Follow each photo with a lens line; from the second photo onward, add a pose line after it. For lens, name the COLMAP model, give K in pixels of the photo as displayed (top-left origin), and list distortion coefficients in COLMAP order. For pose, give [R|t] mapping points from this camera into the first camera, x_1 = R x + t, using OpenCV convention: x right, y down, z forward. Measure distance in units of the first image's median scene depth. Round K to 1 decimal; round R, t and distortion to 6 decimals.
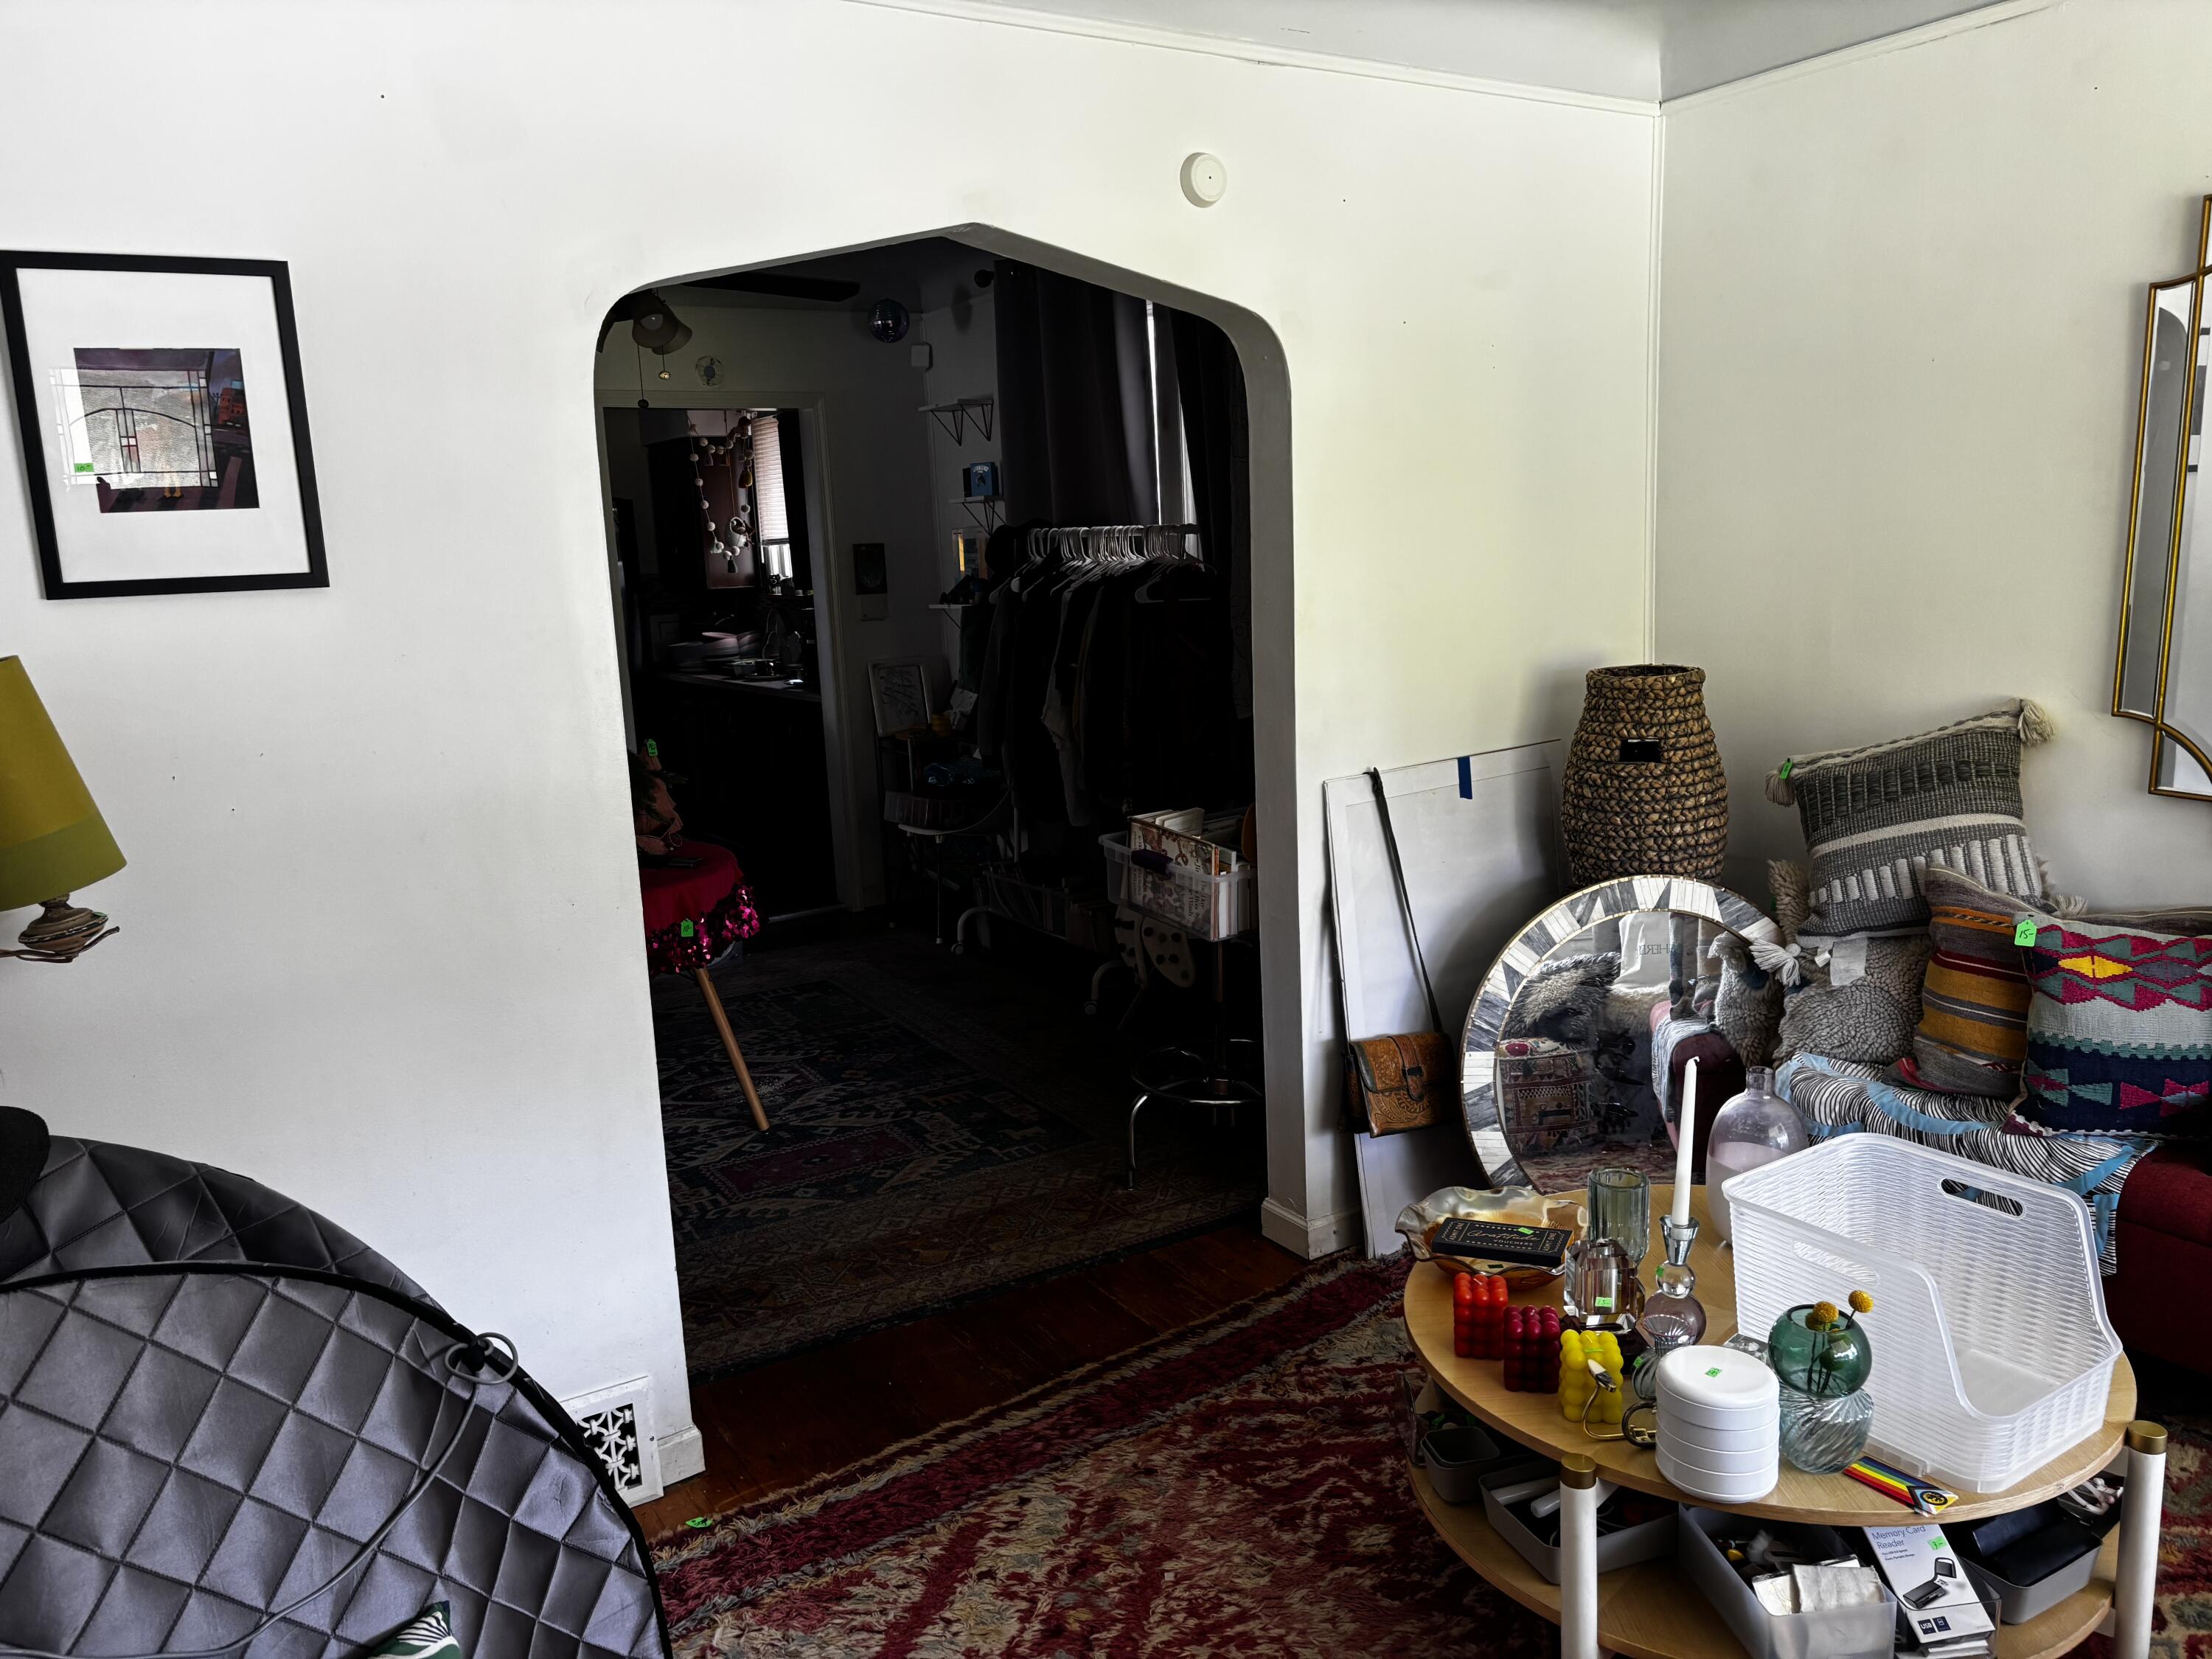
lens RADIAL K [[1653.4, 0, 1136.7], [0, 1653.4, 828.8], [0, 0, 1]] dist [0.029641, -0.024400]
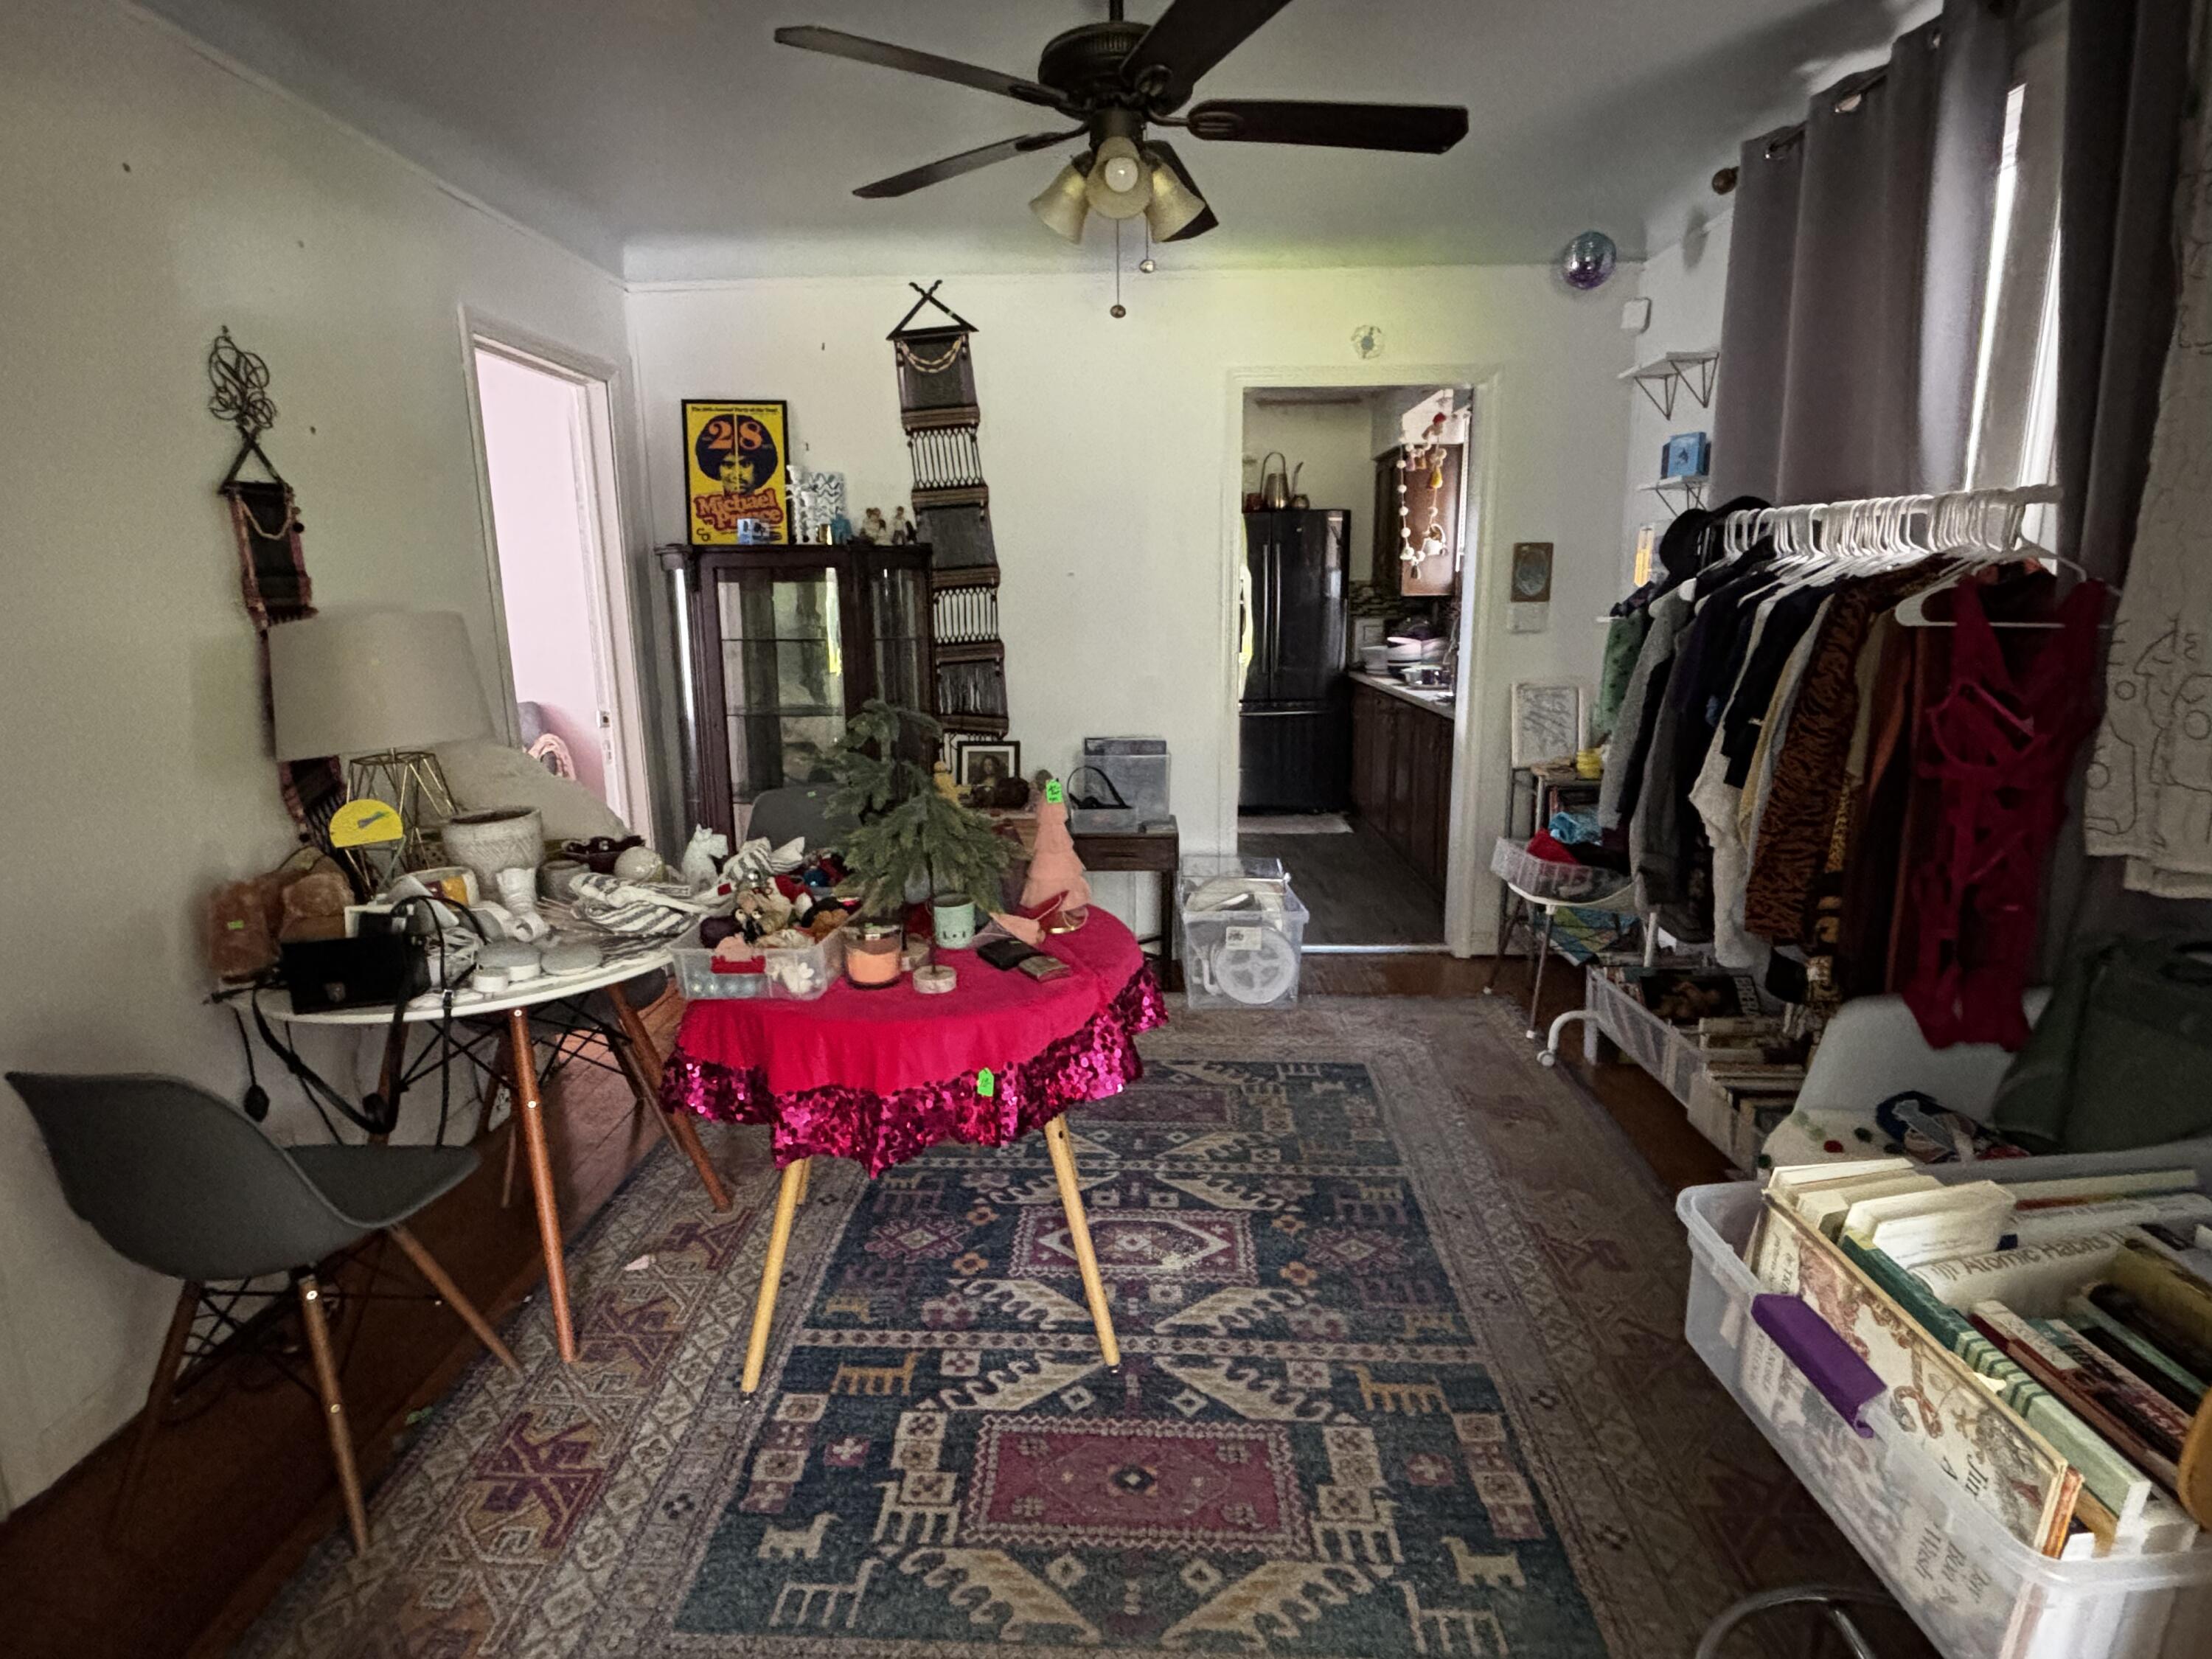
lens RADIAL K [[1138.9, 0, 1114.1], [0, 1138.9, 814.0], [0, 0, 1]] dist [0.025961, -0.028222]
pose [[0.826118, 0.143744, -0.544854, 0.002791], [-0.123113, 0.989599, 0.074411, -0.123526], [0.549883, 0.005607, 0.835223, 0.941189]]
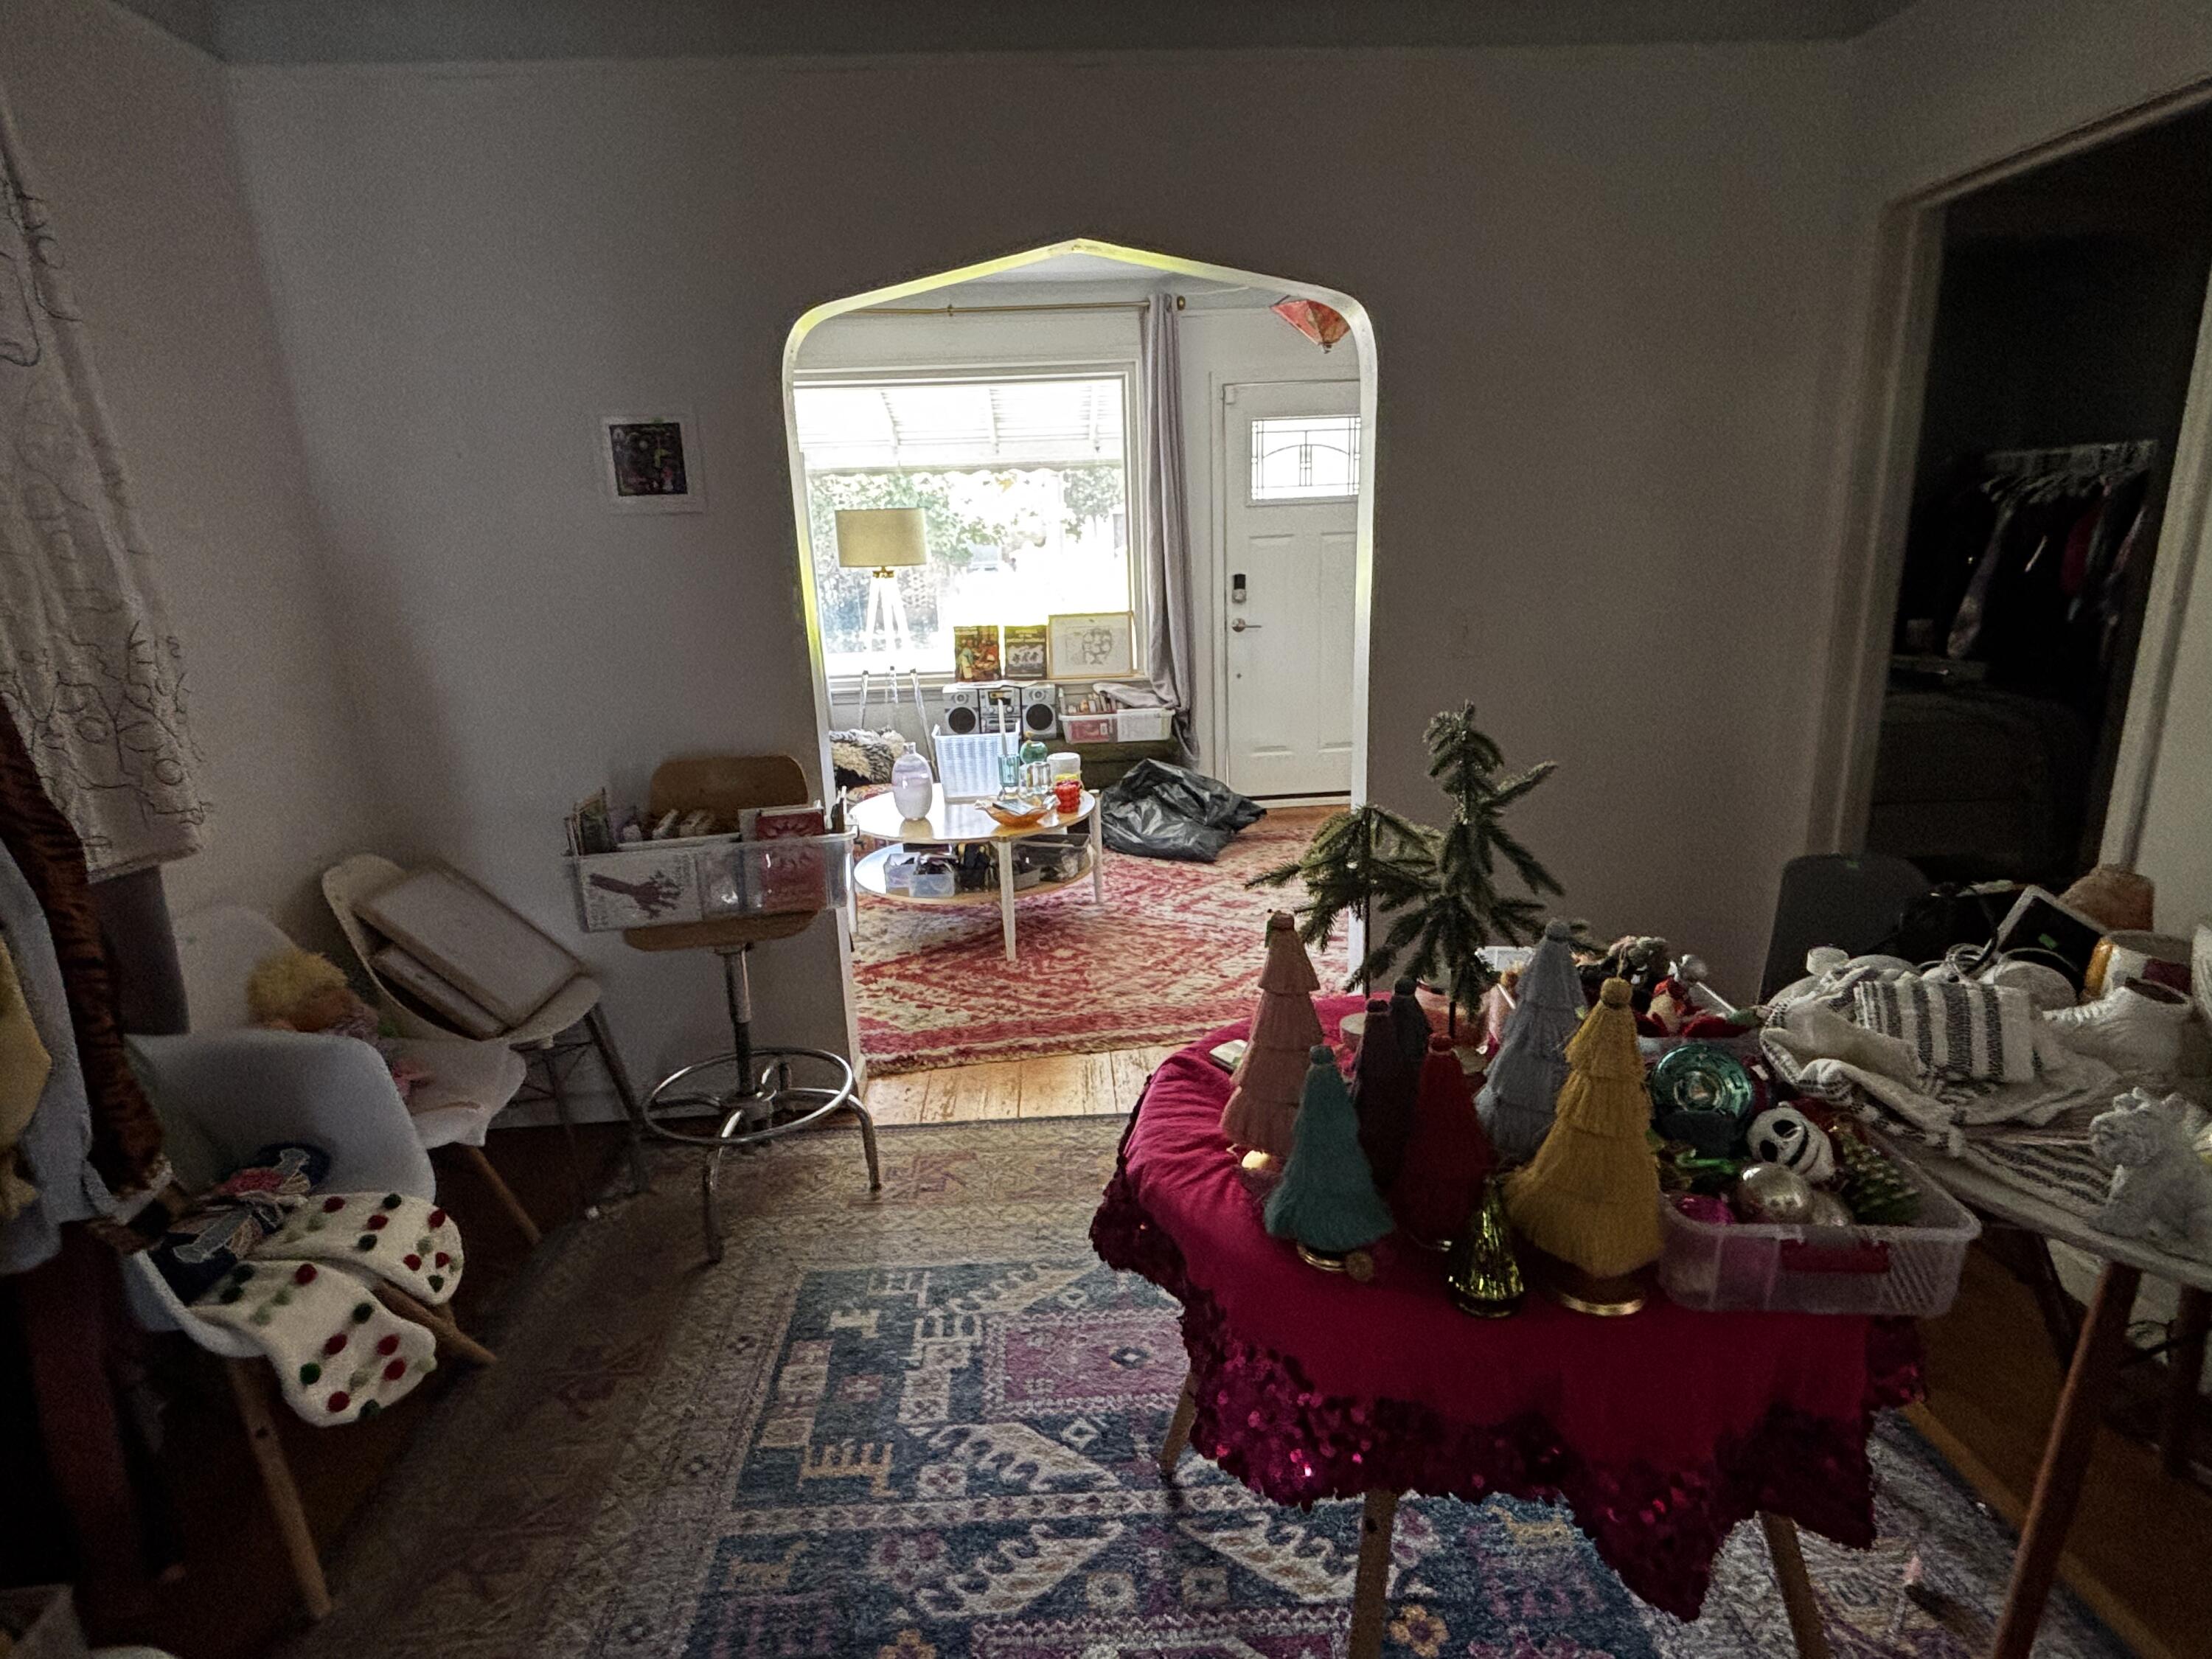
lens RADIAL K [[1138.9, 0, 1114.1], [0, 1138.9, 814.0], [0, 0, 1]] dist [0.025961, -0.028222]
pose [[-0.868212, -0.057459, 0.492855, -0.619469], [0.153892, 0.913112, 0.377549, -0.296917], [-0.471725, 0.403639, -0.783933, 1.930243]]
